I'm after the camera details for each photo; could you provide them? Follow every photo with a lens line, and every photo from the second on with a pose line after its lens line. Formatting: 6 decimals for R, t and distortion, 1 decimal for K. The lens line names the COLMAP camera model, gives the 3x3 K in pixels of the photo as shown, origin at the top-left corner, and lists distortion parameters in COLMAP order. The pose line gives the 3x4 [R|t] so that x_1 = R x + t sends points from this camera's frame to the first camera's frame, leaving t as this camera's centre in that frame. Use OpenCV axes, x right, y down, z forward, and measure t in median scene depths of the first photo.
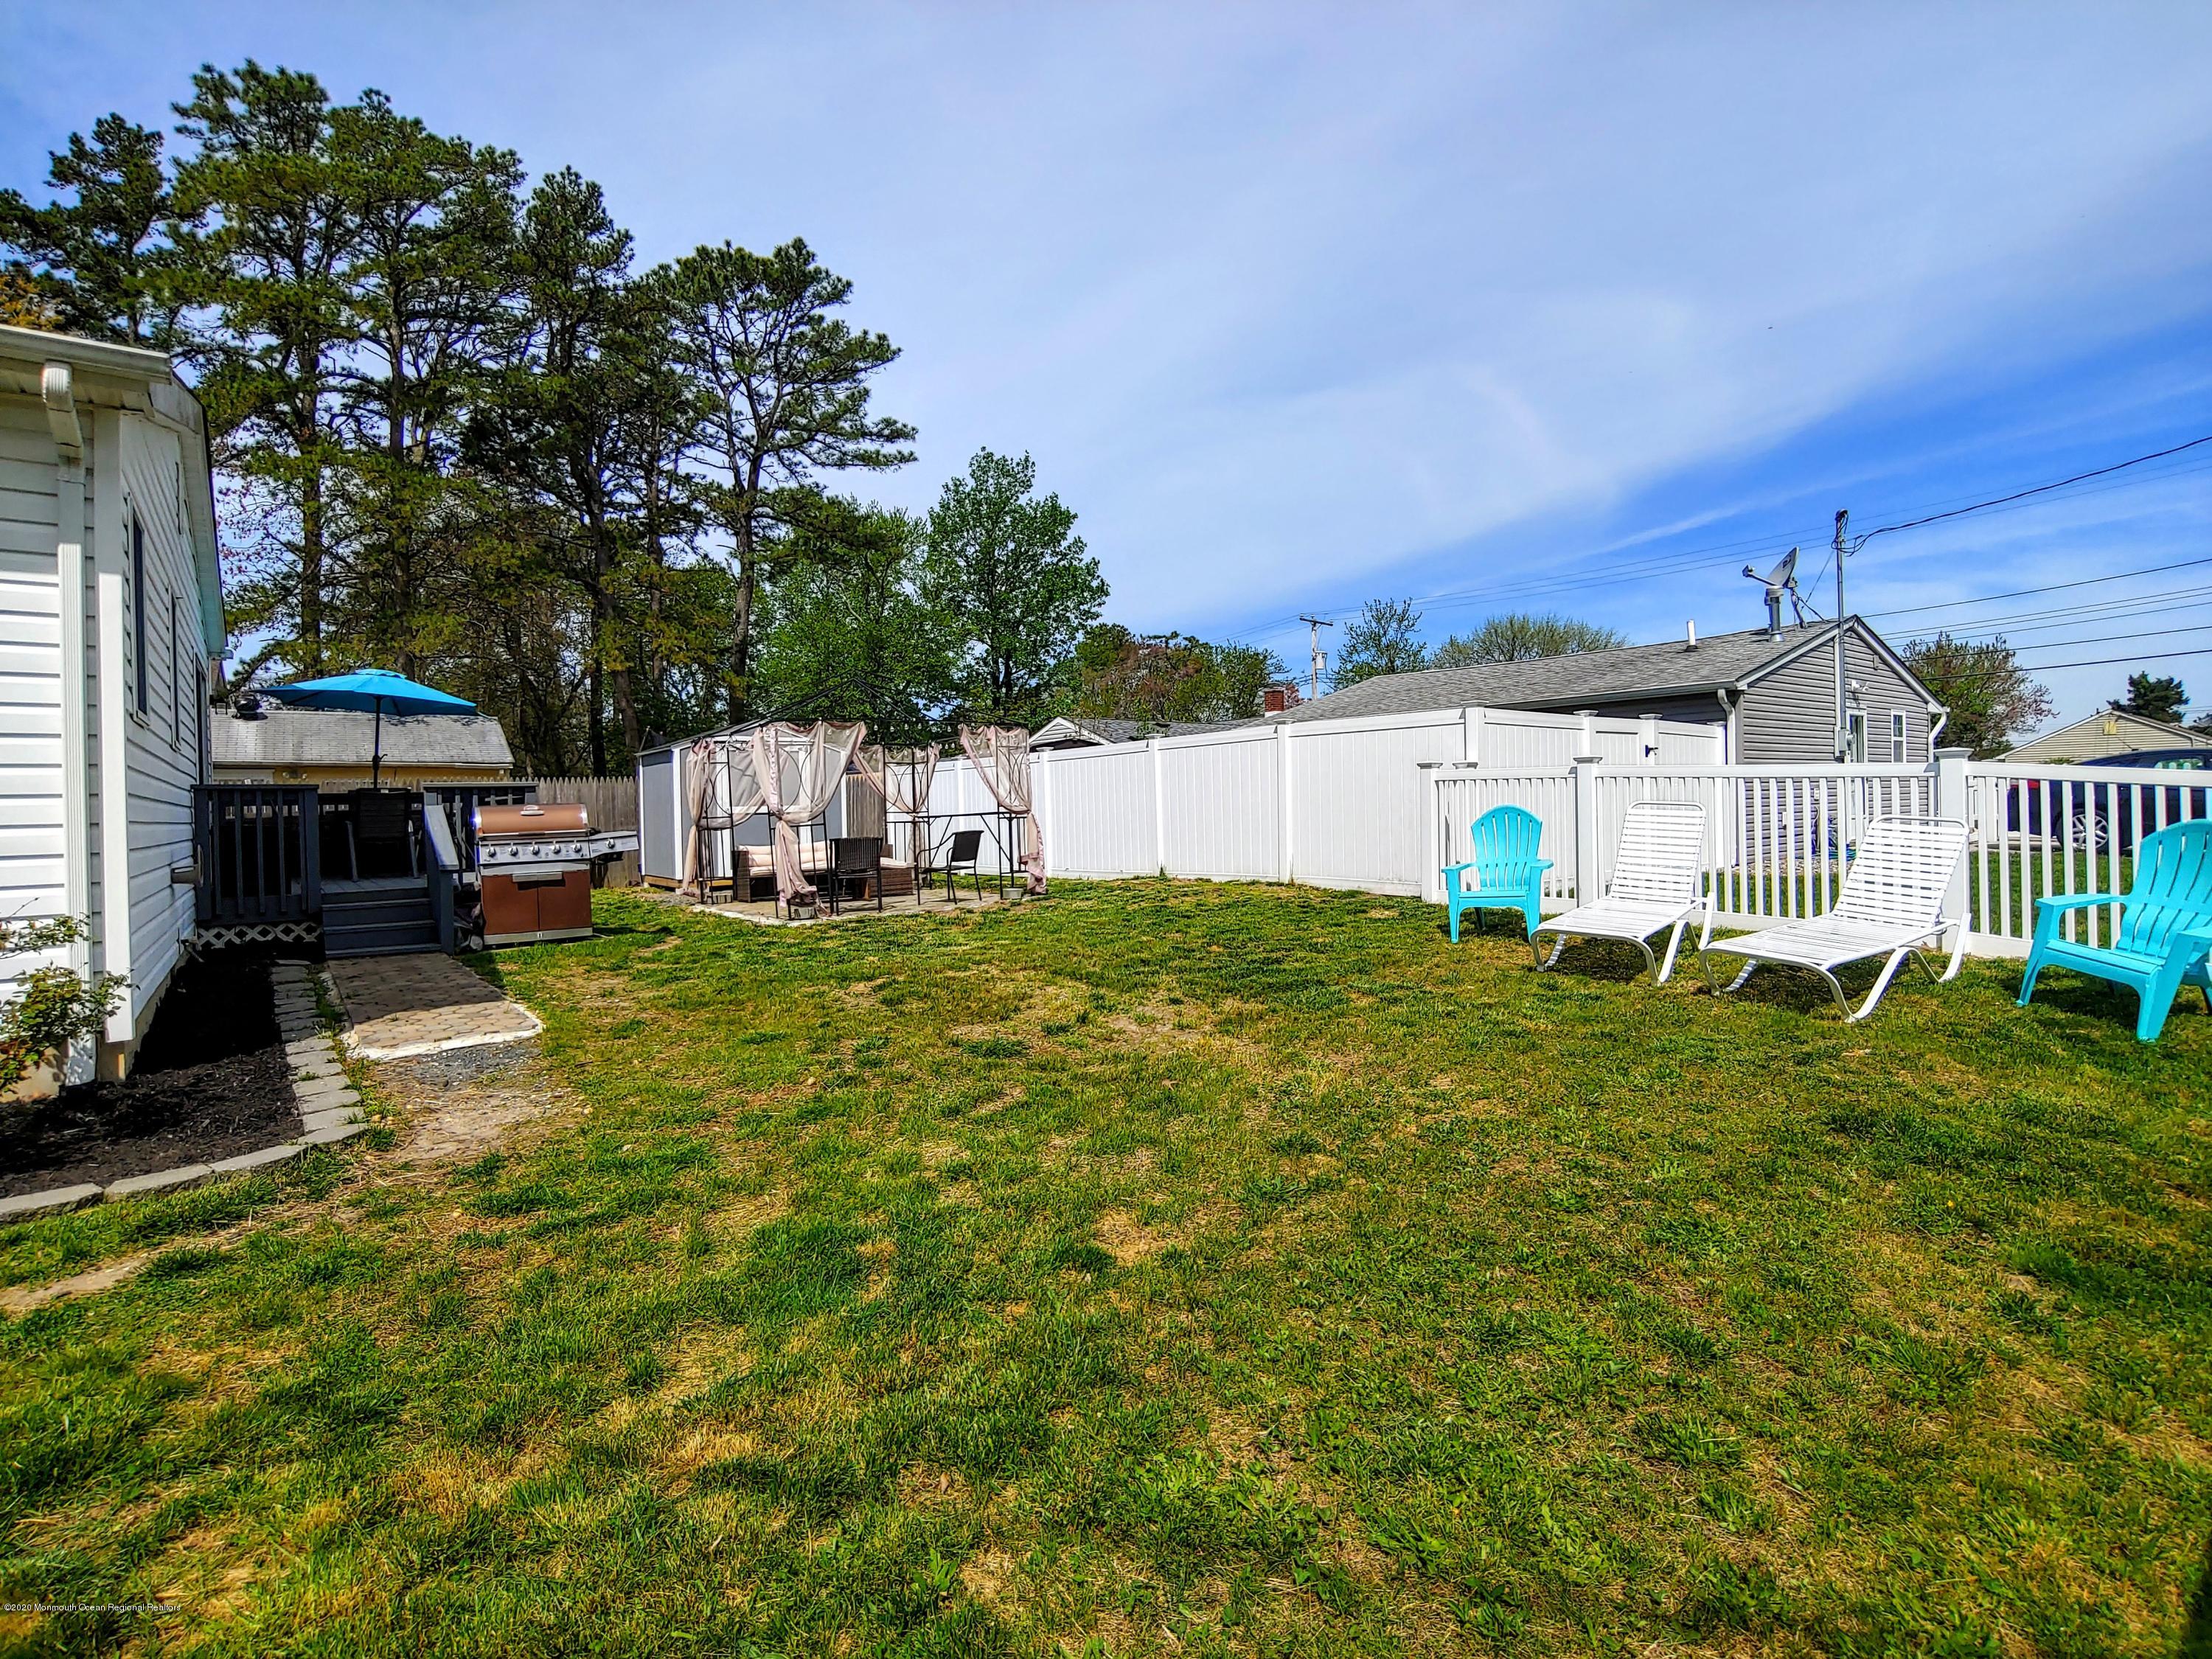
lens RADIAL K [[1055.7, 0, 1102.4], [0, 1055.7, 819.1], [0, 0, 1]] dist [-0.019169, -0.000444]
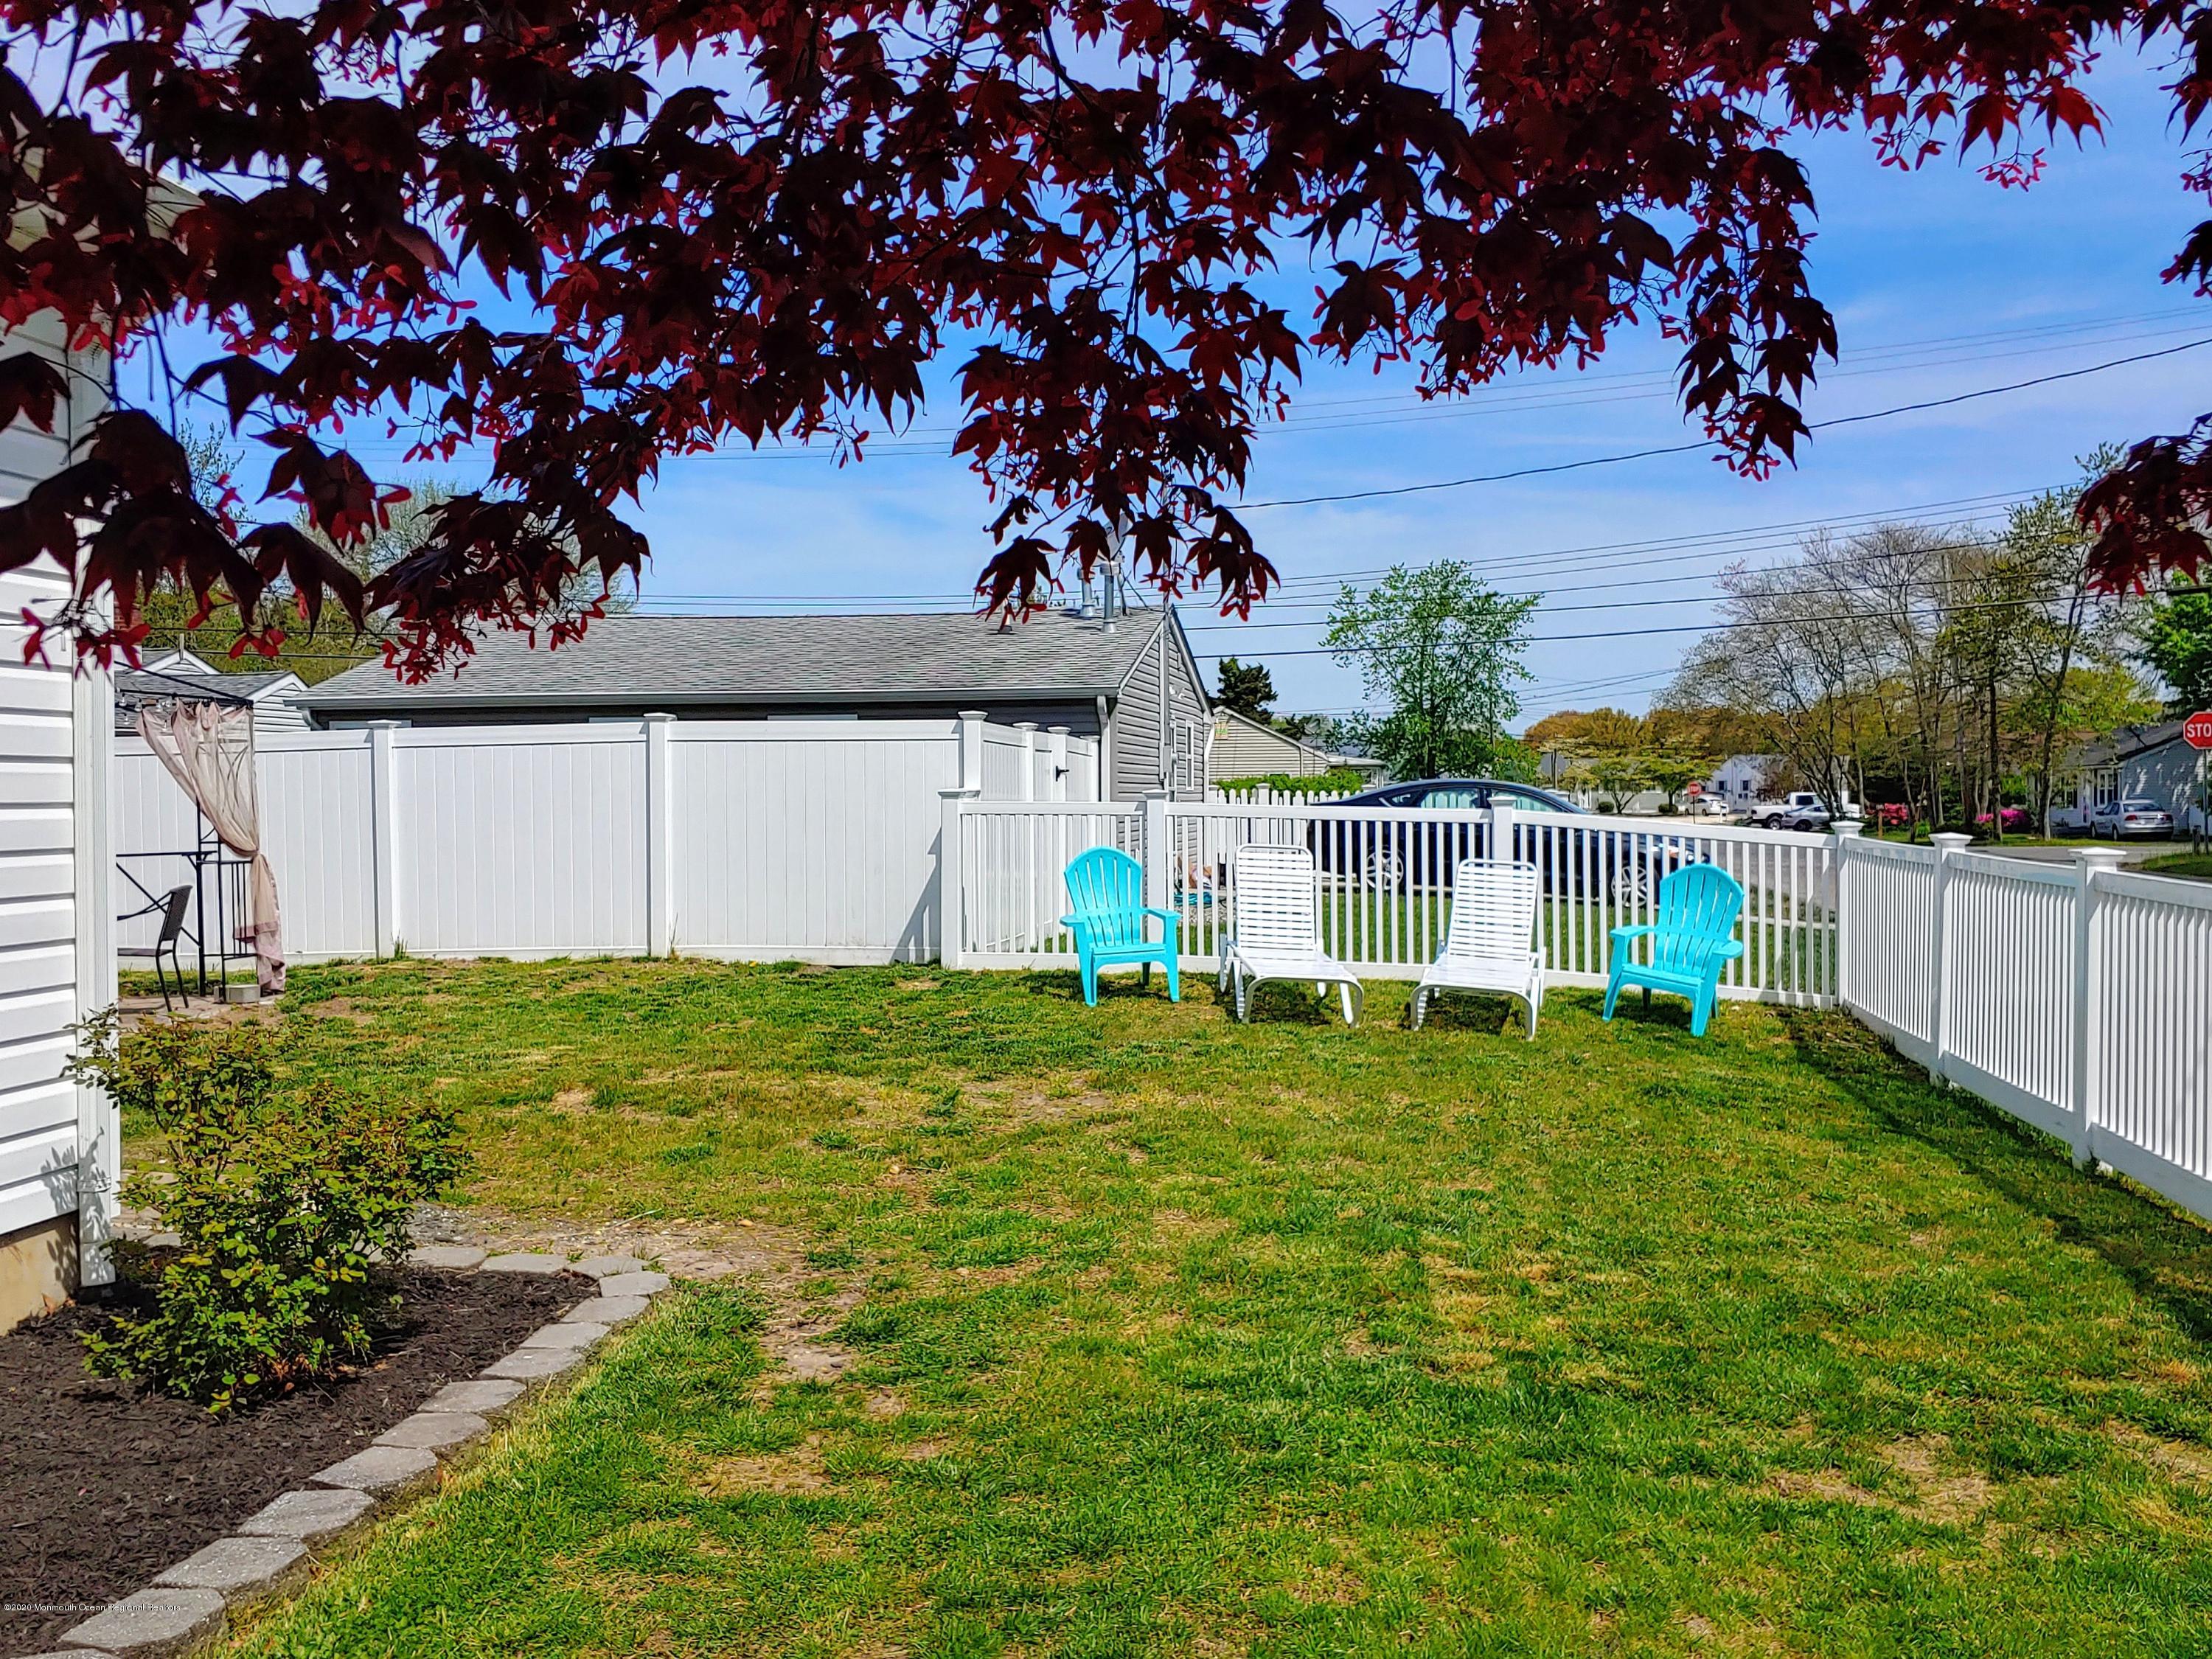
lens RADIAL K [[1977.5, 0, 1110.4], [0, 1977.5, 835.9], [0, 0, 1]] dist [0.005442, -0.000238]
pose [[0.739810, 0.003219, 0.672808, -0.467894], [0.001751, 0.999976, -0.006710, -0.007983], [-0.672813, 0.006142, 0.739787, -0.132020]]
